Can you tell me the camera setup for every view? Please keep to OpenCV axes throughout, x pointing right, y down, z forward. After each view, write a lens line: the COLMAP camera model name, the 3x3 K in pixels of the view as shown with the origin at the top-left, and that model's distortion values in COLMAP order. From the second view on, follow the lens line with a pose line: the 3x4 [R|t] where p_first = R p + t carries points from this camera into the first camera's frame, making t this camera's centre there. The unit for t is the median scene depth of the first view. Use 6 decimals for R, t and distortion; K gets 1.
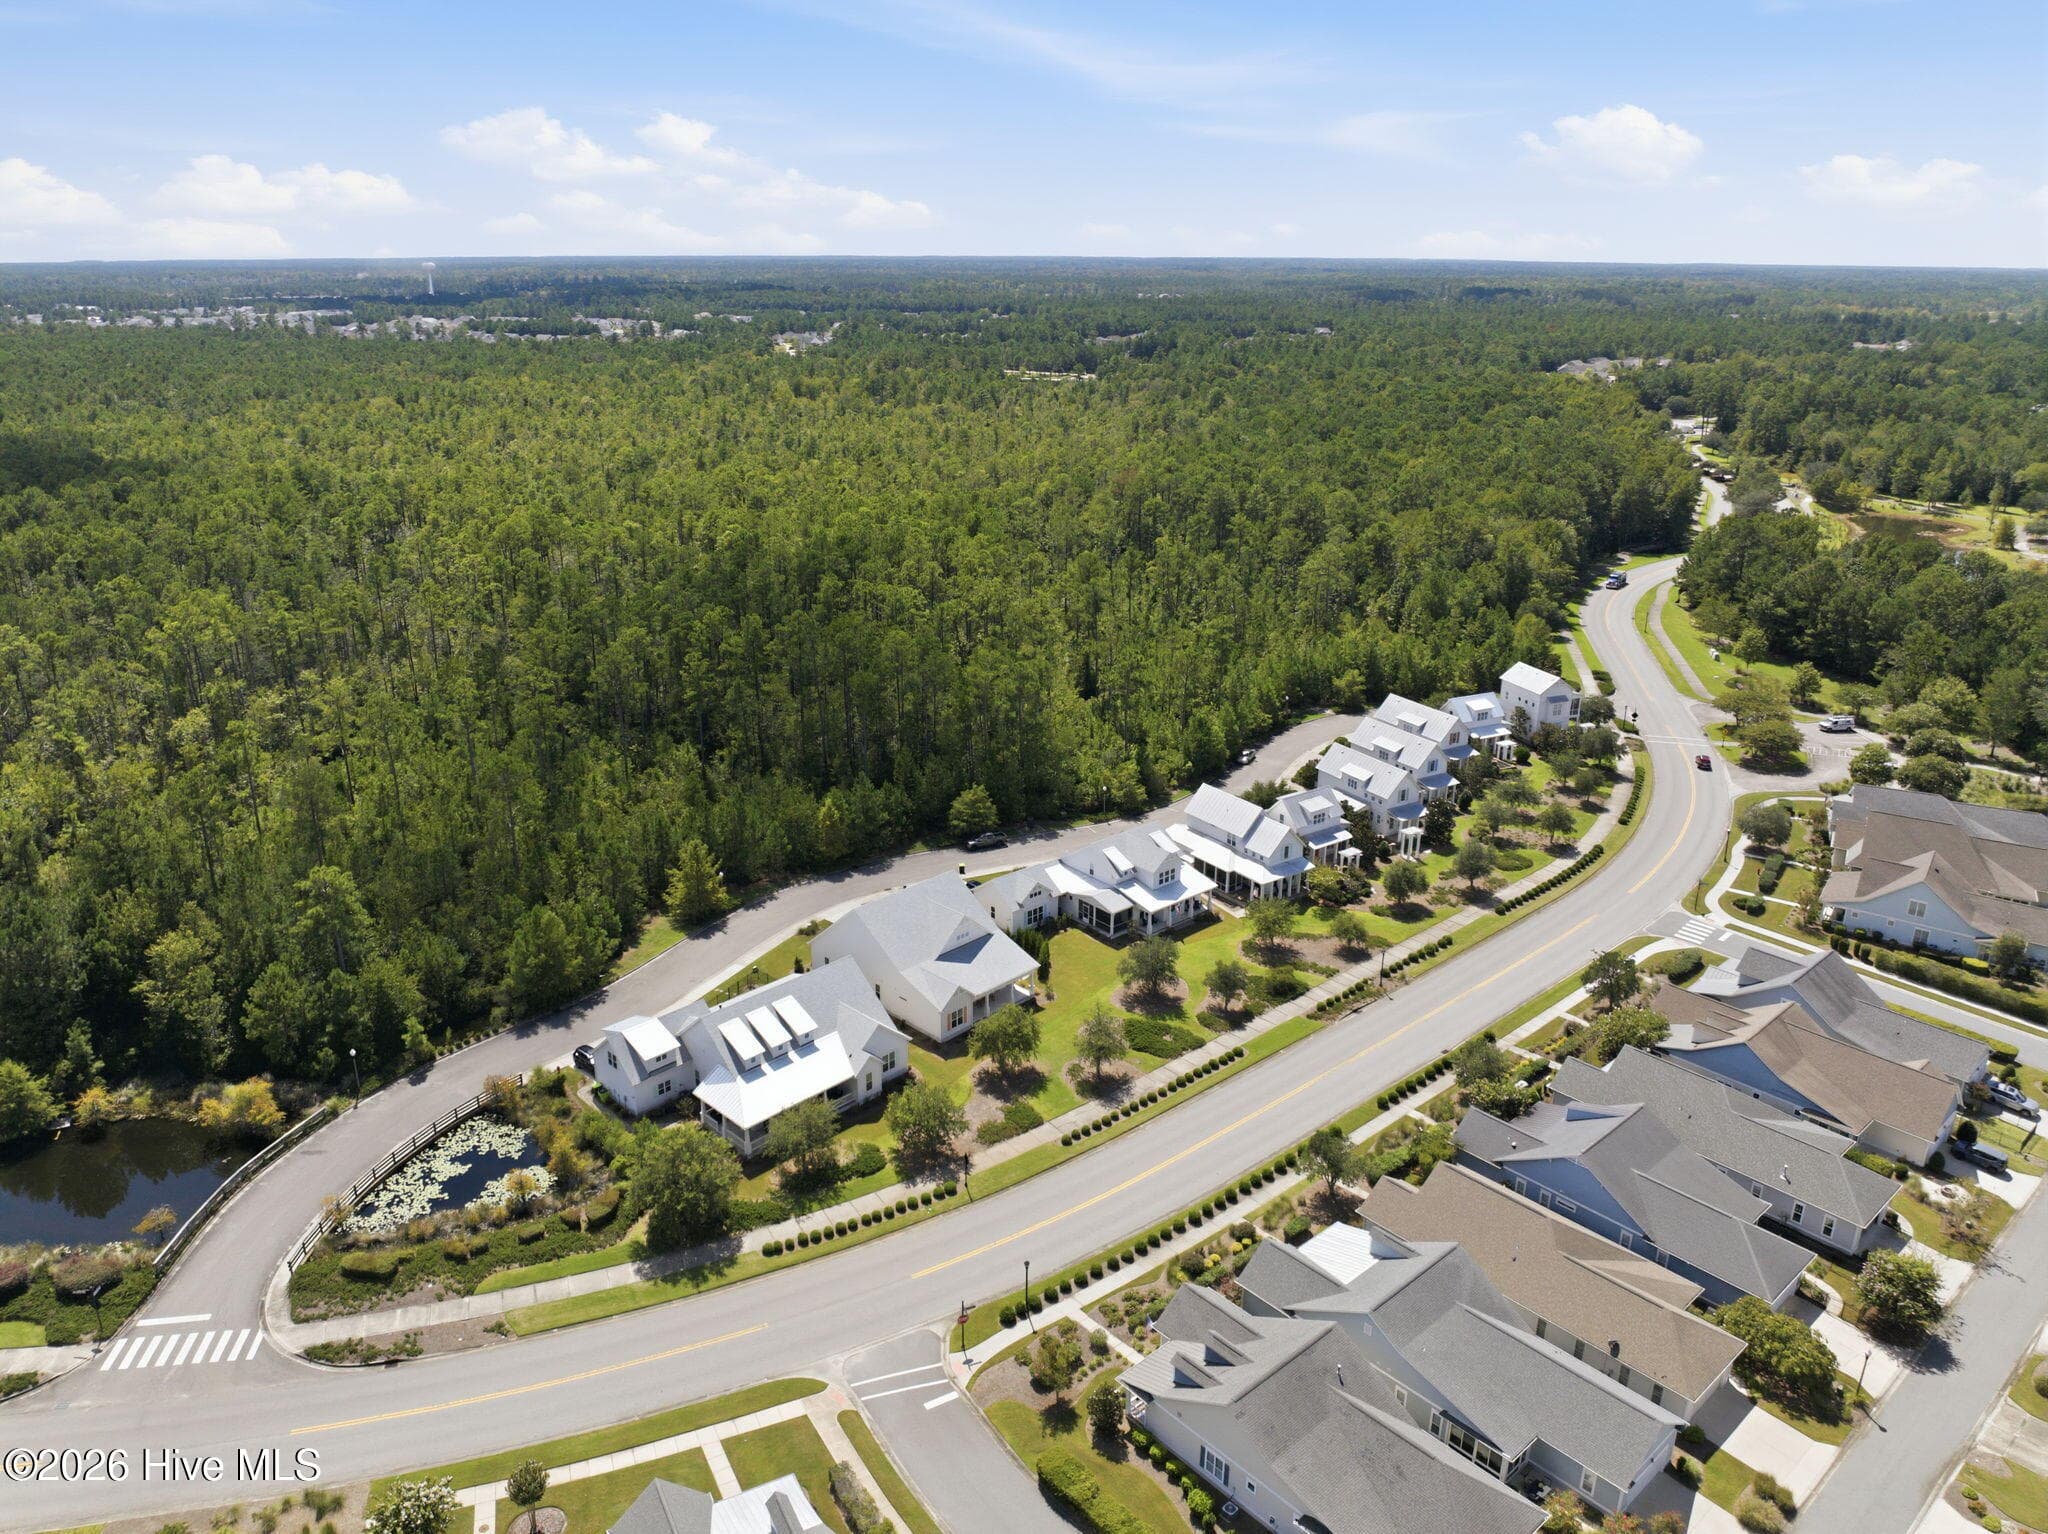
lens RADIAL K [[1443.7, 0, 1010.8], [0, 1443.7, 751.6], [0, 0, 1]] dist [-0.039671, 0.003897]
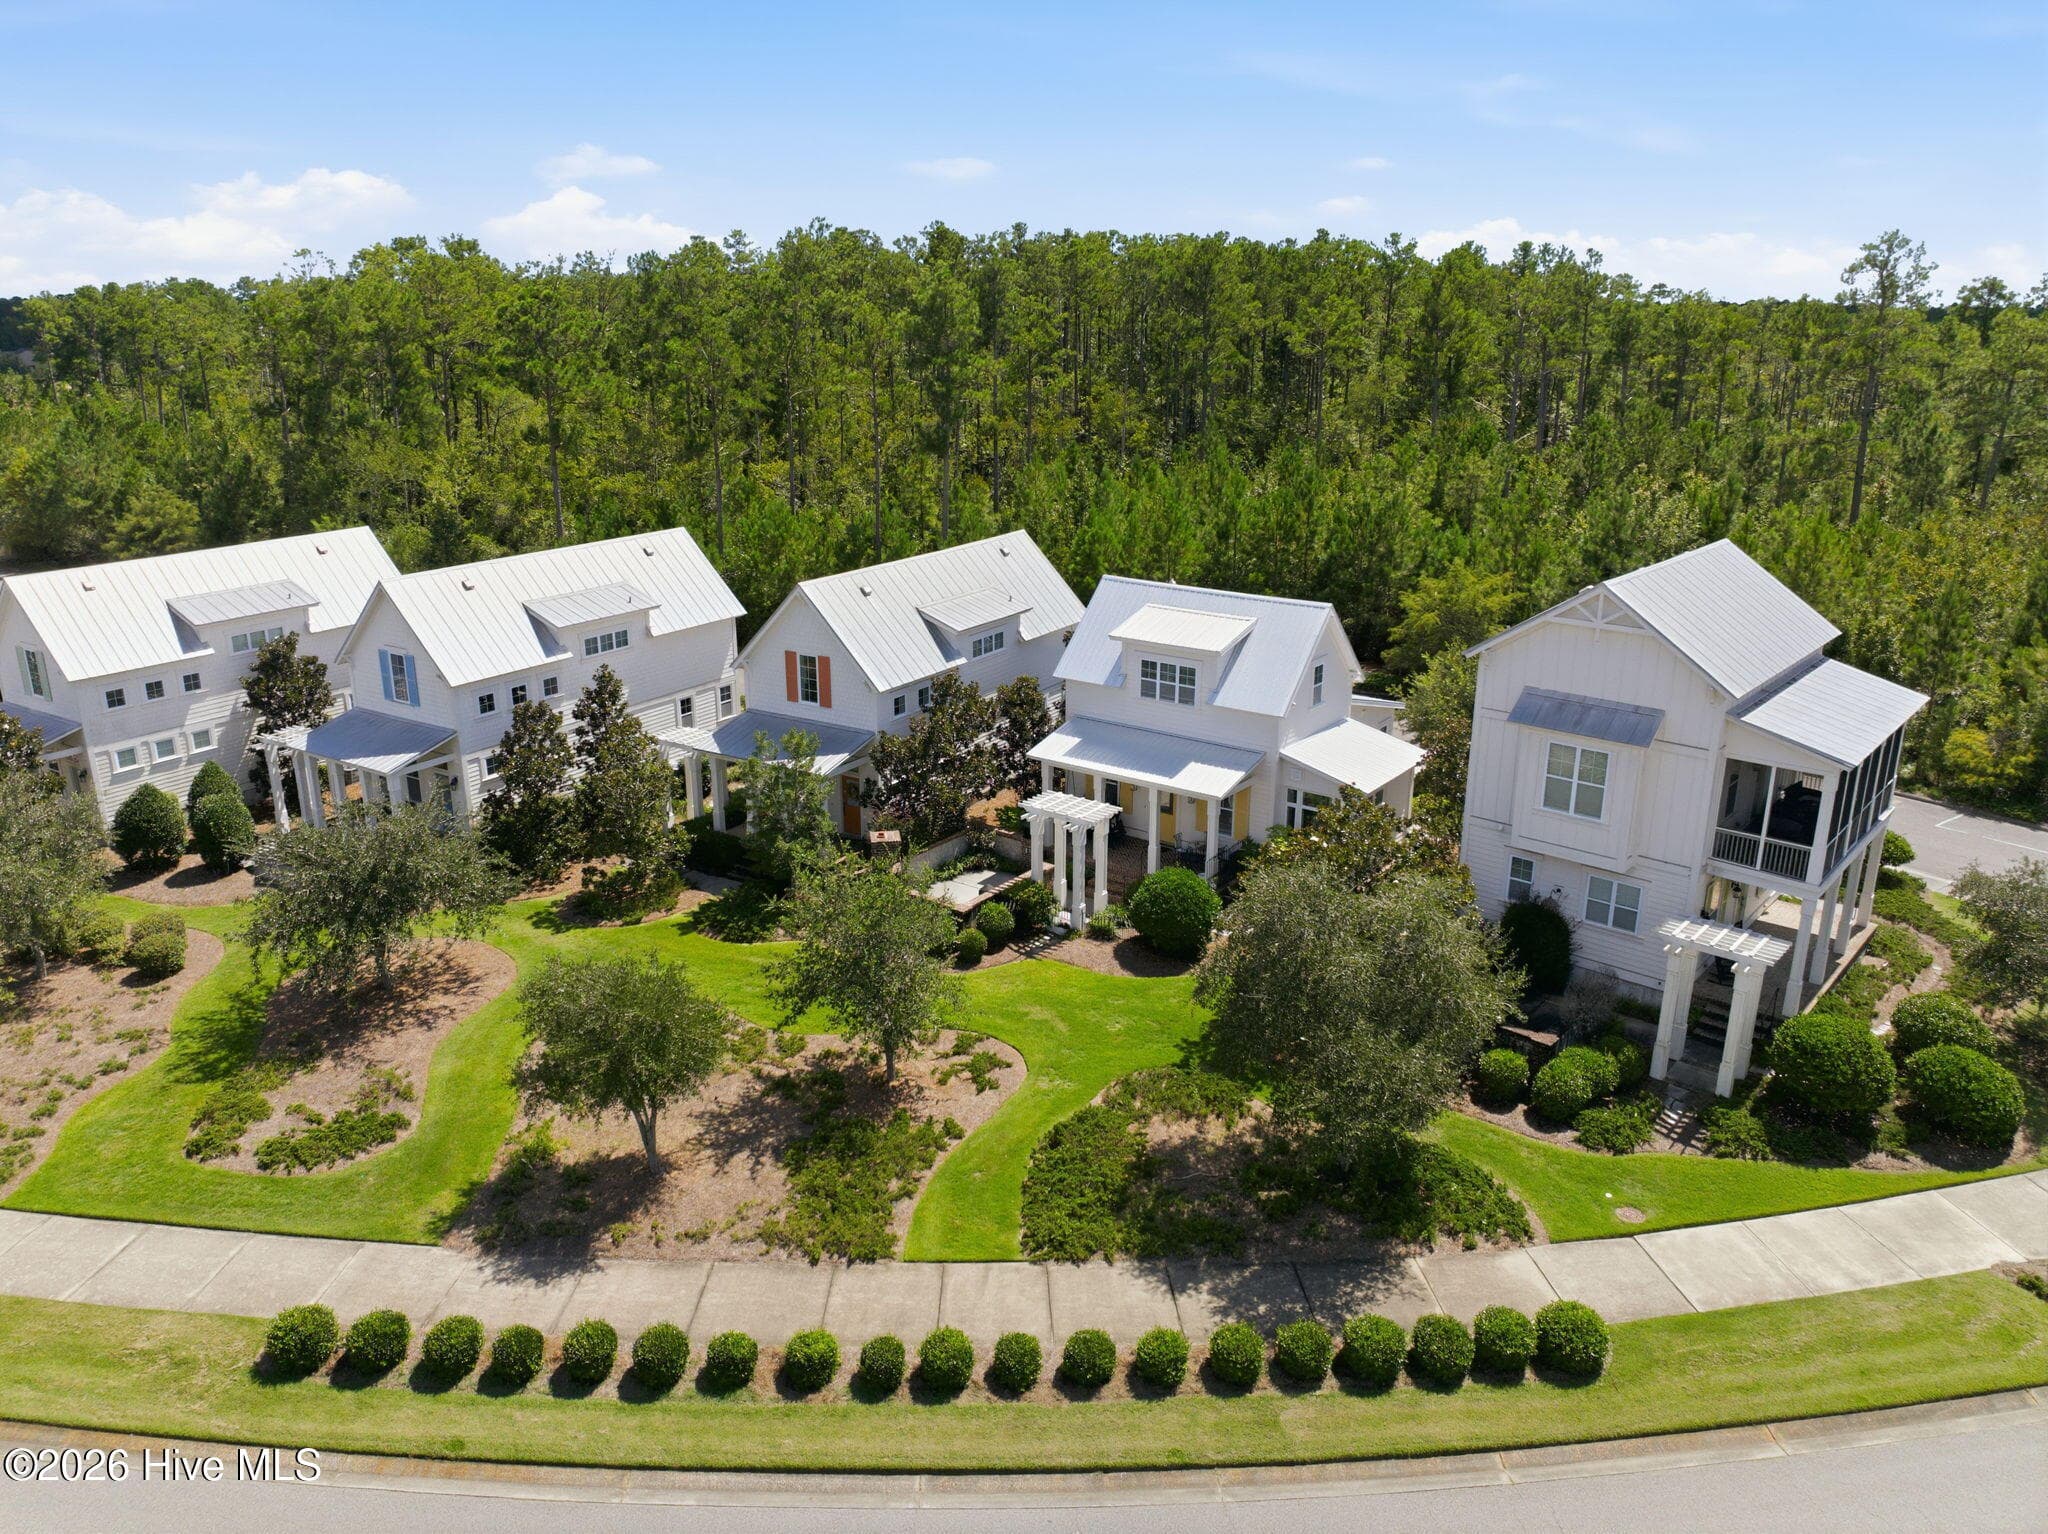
lens RADIAL K [[1426.5, 0, 1011.6], [0, 1426.5, 771.2], [0, 0, 1]] dist [-0.037410, -0.000932]
pose [[0.461116, 0.268373, -0.845782, 0.463518], [-0.287091, 0.947021, 0.143976, -0.033233], [0.839613, 0.176427, 0.513734, 0.820678]]
